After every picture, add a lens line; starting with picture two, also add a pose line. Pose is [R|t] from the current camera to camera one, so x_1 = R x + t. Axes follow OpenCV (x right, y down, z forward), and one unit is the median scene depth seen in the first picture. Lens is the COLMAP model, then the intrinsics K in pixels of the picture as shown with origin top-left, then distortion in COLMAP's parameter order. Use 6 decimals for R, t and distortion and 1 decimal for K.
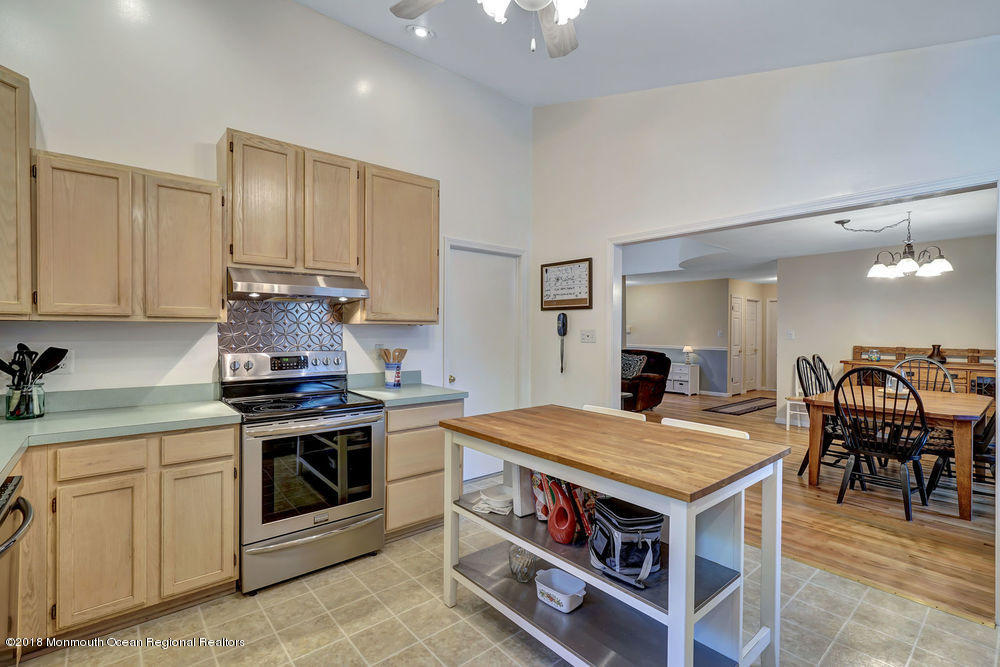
lens RADIAL K [[467.0, 0, 510.0], [0, 467.0, 334.6], [0, 0, 1]] dist [-0.004862, -0.000403]
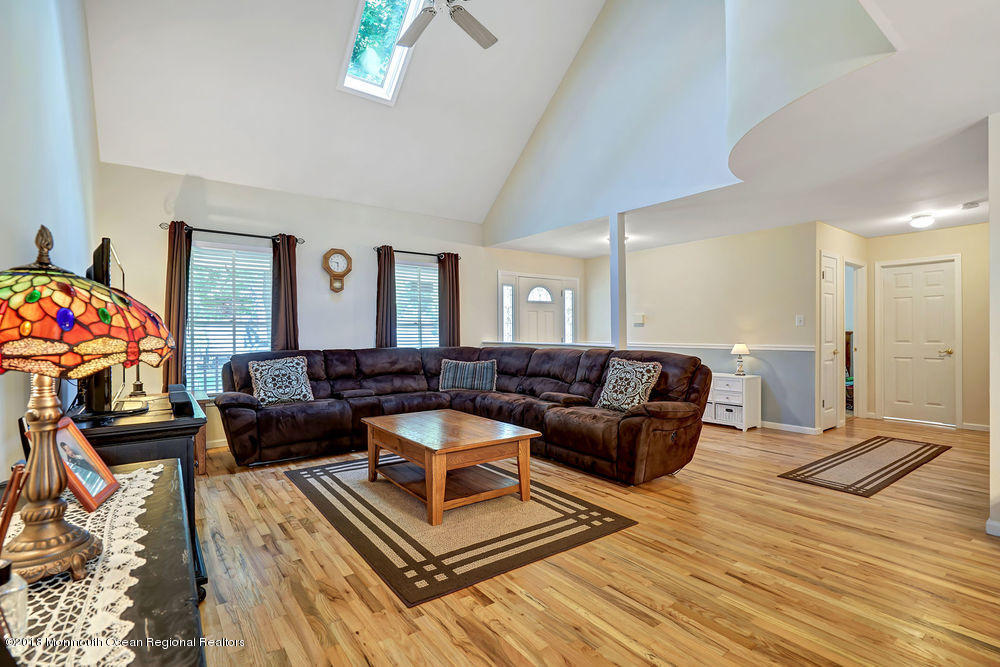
lens RADIAL K [[467.0, 0, 505.4], [0, 467.0, 338.3], [0, 0, 1]] dist [-0.004862, -0.000403]
pose [[0.997203, -0.009008, -0.074194, 0.139520], [0.009132, 0.999957, 0.001326, 0.014782], [0.074179, -0.002000, 0.997243, 0.419474]]
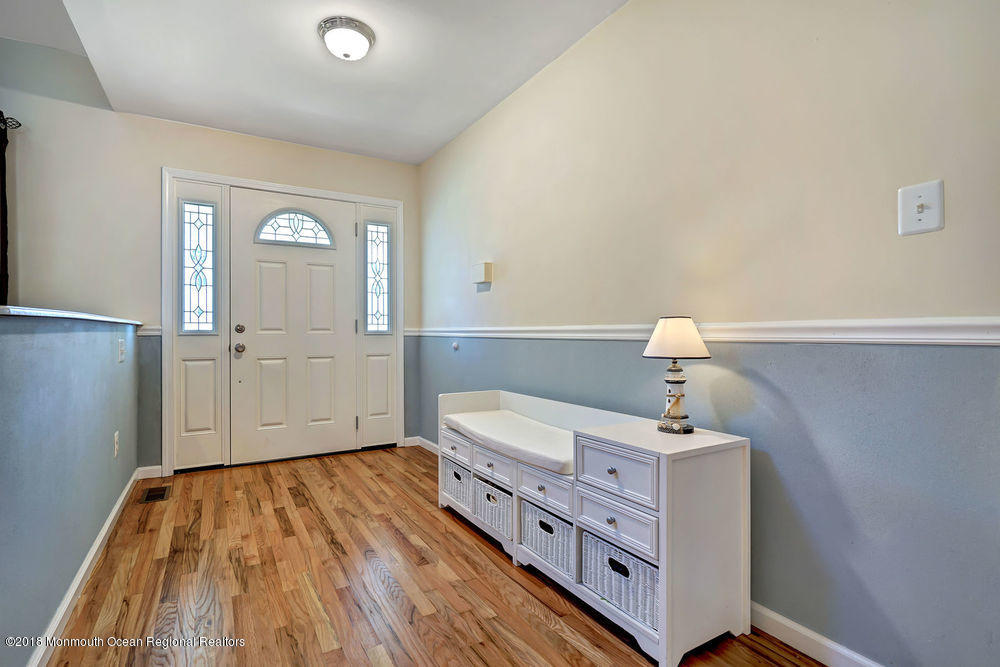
lens RADIAL K [[467.0, 0, 492.5], [0, 467.0, 336.1], [0, 0, 1]] dist [-0.004862, -0.000403]
pose [[0.981968, -0.007897, -0.188882, 0.371233], [0.007340, 0.999966, -0.003650, 0.032152], [0.188904, 0.002198, 0.981993, 0.878152]]
